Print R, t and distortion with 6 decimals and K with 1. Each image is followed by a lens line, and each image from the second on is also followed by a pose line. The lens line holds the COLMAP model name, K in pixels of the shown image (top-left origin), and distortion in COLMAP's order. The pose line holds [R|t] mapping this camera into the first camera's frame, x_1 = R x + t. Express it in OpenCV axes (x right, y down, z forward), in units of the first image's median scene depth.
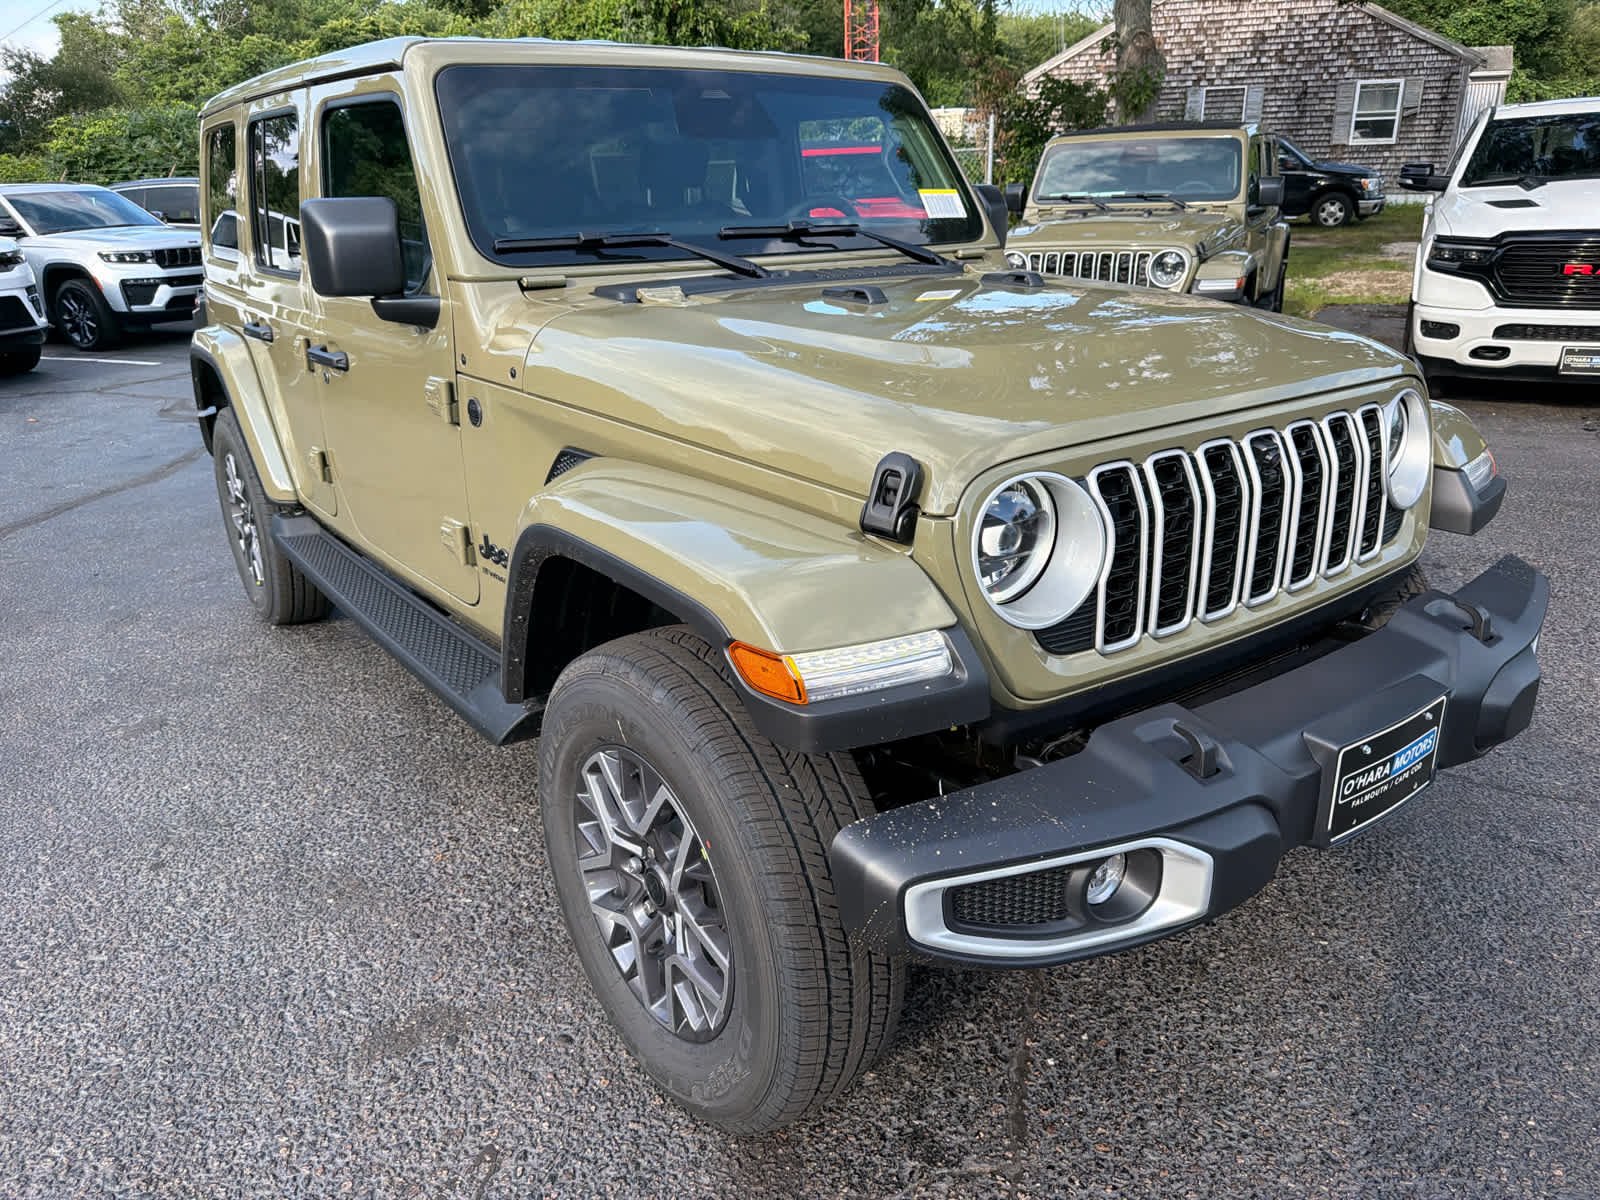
lens RADIAL K [[1260.6, 0, 787.7], [0, 1260.6, 642.1], [0, 0, 1]] dist [0.054244, -0.013238]
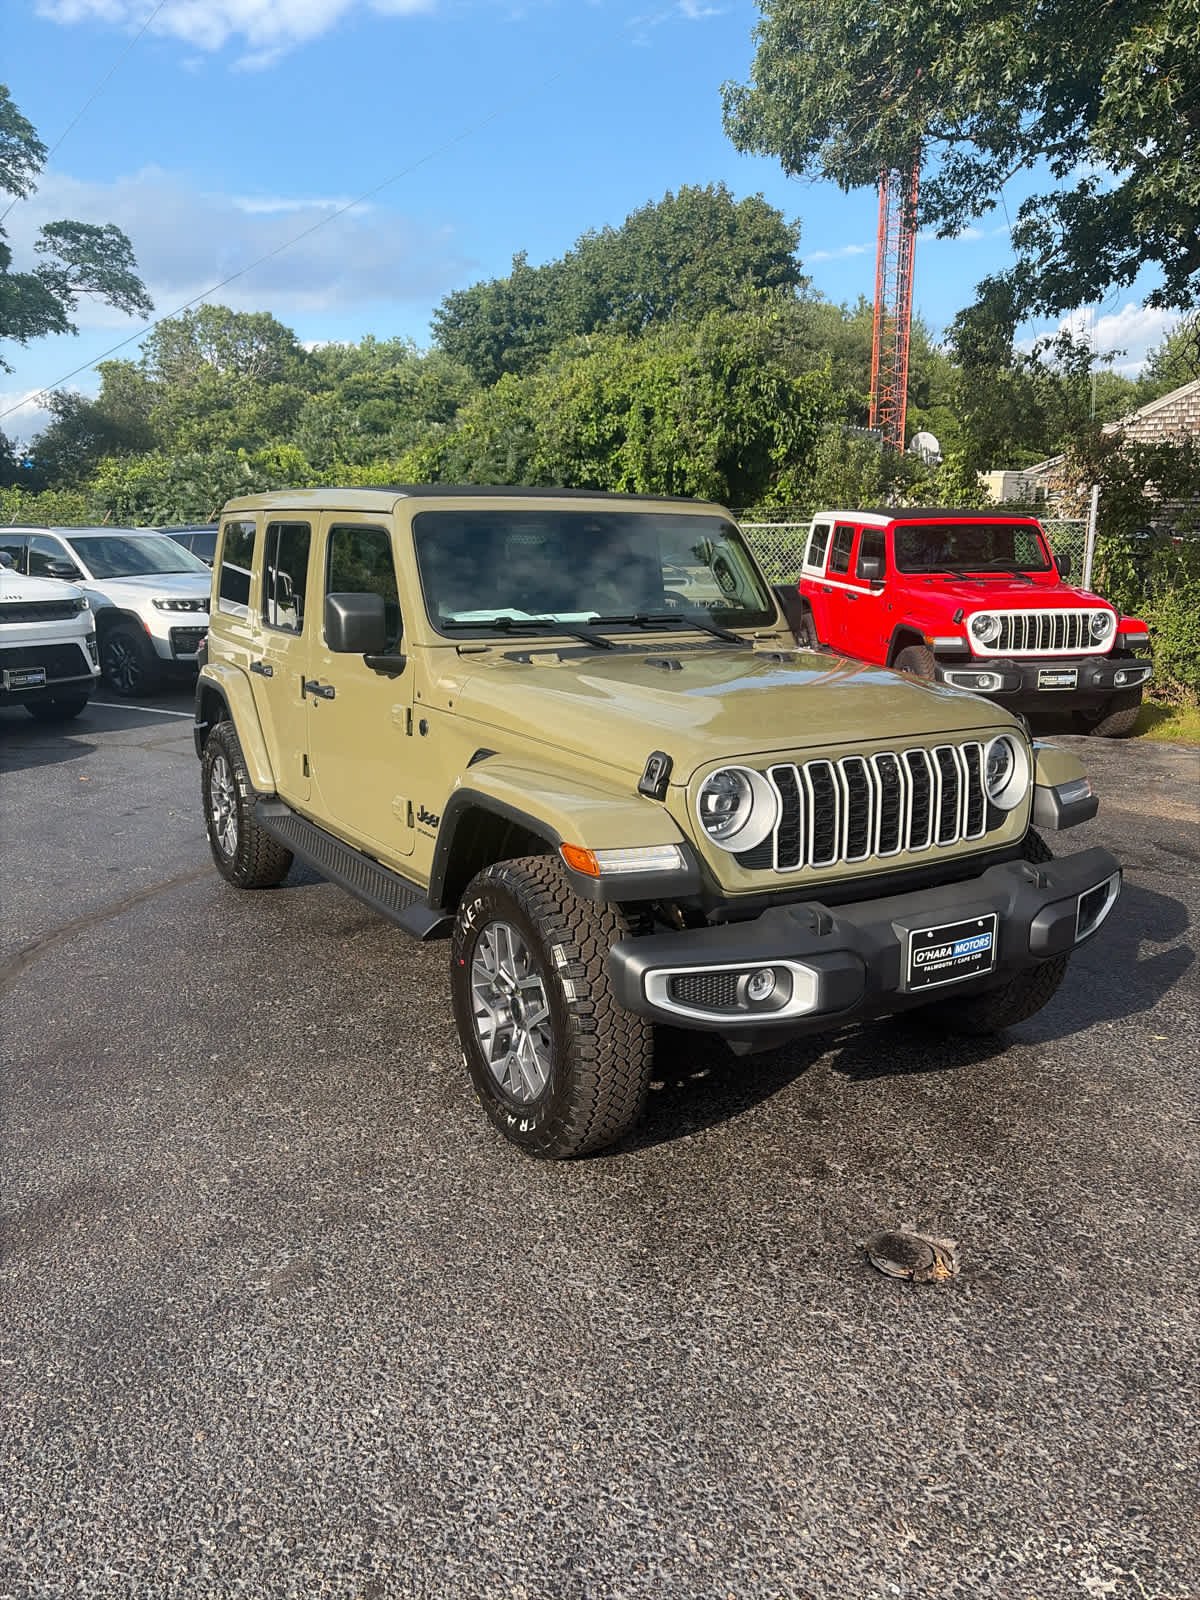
lens RADIAL K [[1260.6, 0, 597.0], [0, 1260.6, 800.3], [0, 0, 1]] dist [0.054244, -0.013238]
pose [[0.996889, 0.043107, -0.065991, 0.100844], [-0.051981, 0.988888, -0.139282, 0.153667], [0.059254, 0.142279, 0.988051, -0.695881]]
